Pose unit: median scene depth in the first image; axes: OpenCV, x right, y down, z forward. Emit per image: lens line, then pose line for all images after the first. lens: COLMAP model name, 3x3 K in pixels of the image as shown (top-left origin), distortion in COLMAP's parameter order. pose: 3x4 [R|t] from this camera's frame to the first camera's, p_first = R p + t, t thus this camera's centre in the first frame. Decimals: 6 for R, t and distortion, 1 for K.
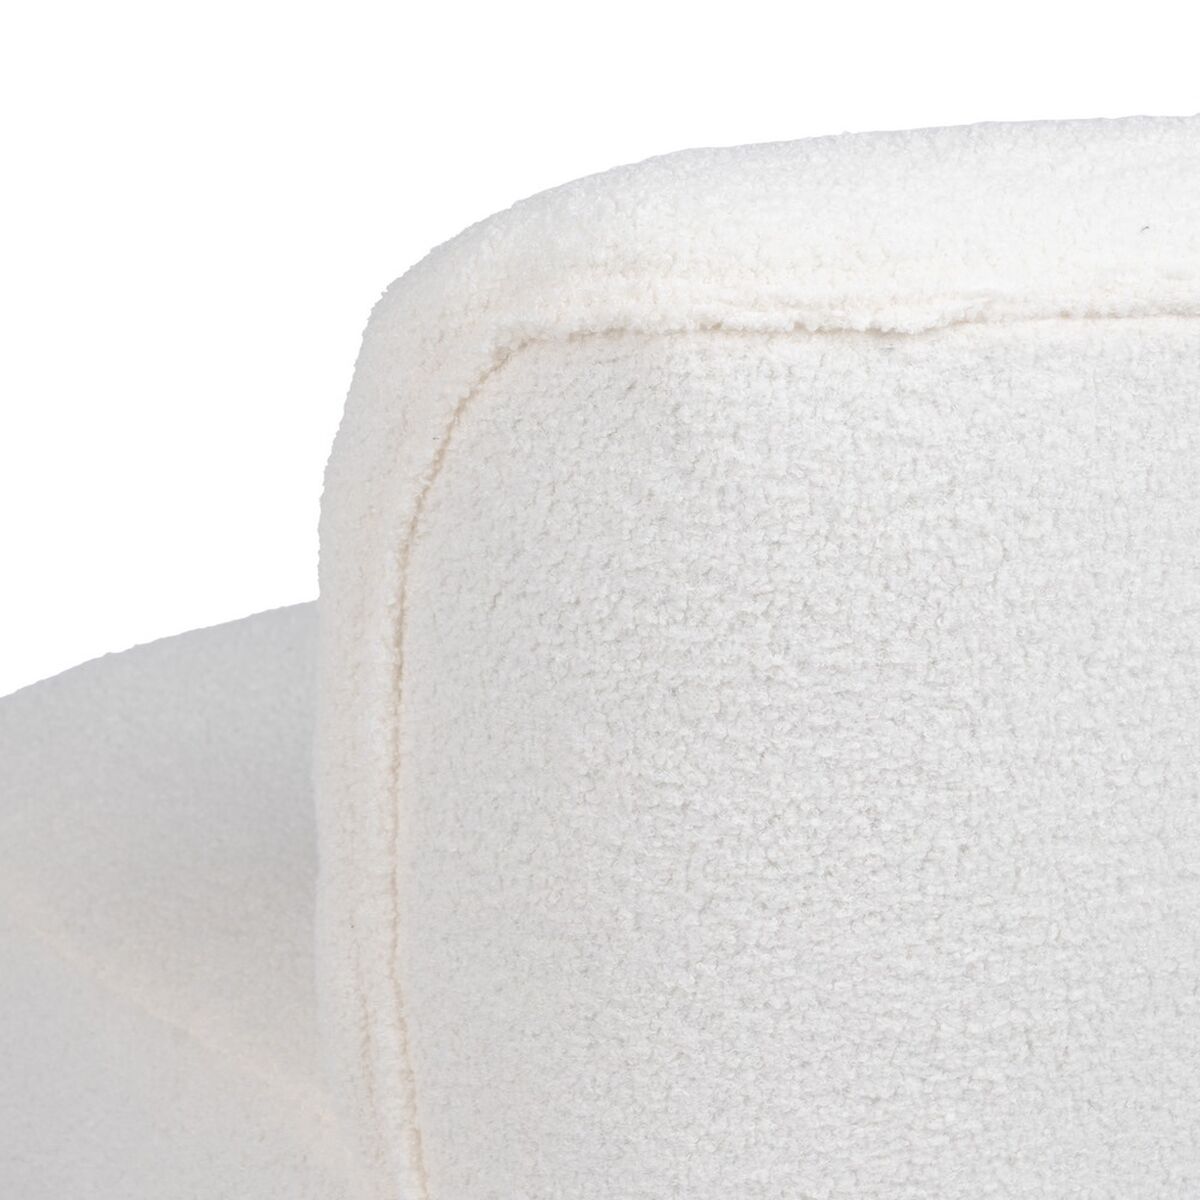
lens RADIAL K [[4617.5, 0, 600.0], [0, 4617.5, 600.0], [0, 0, 1]] dist [0.096339, -1.622828]
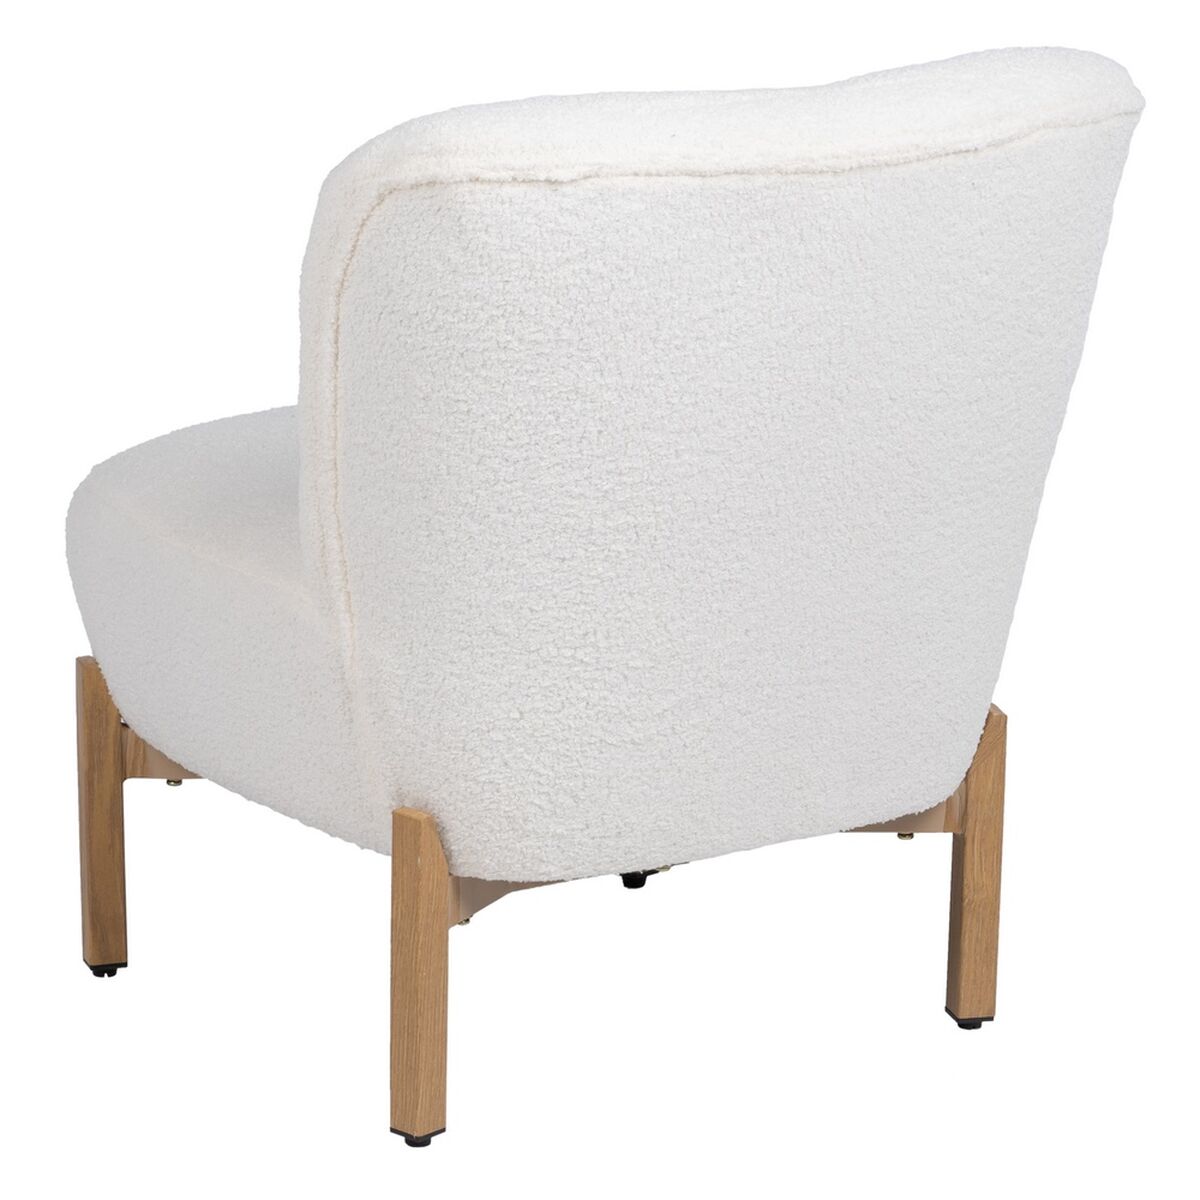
lens RADIAL K [[4617.5, 0, 600.0], [0, 4617.5, 600.0], [0, 0, 1]] dist [0.096339, -1.622828]
pose [[0.999913, -0.004048, -0.012563, 0.106037], [0.003271, 0.998113, -0.061318, 0.264055], [0.012787, 0.061271, 0.998039, -1.132914]]
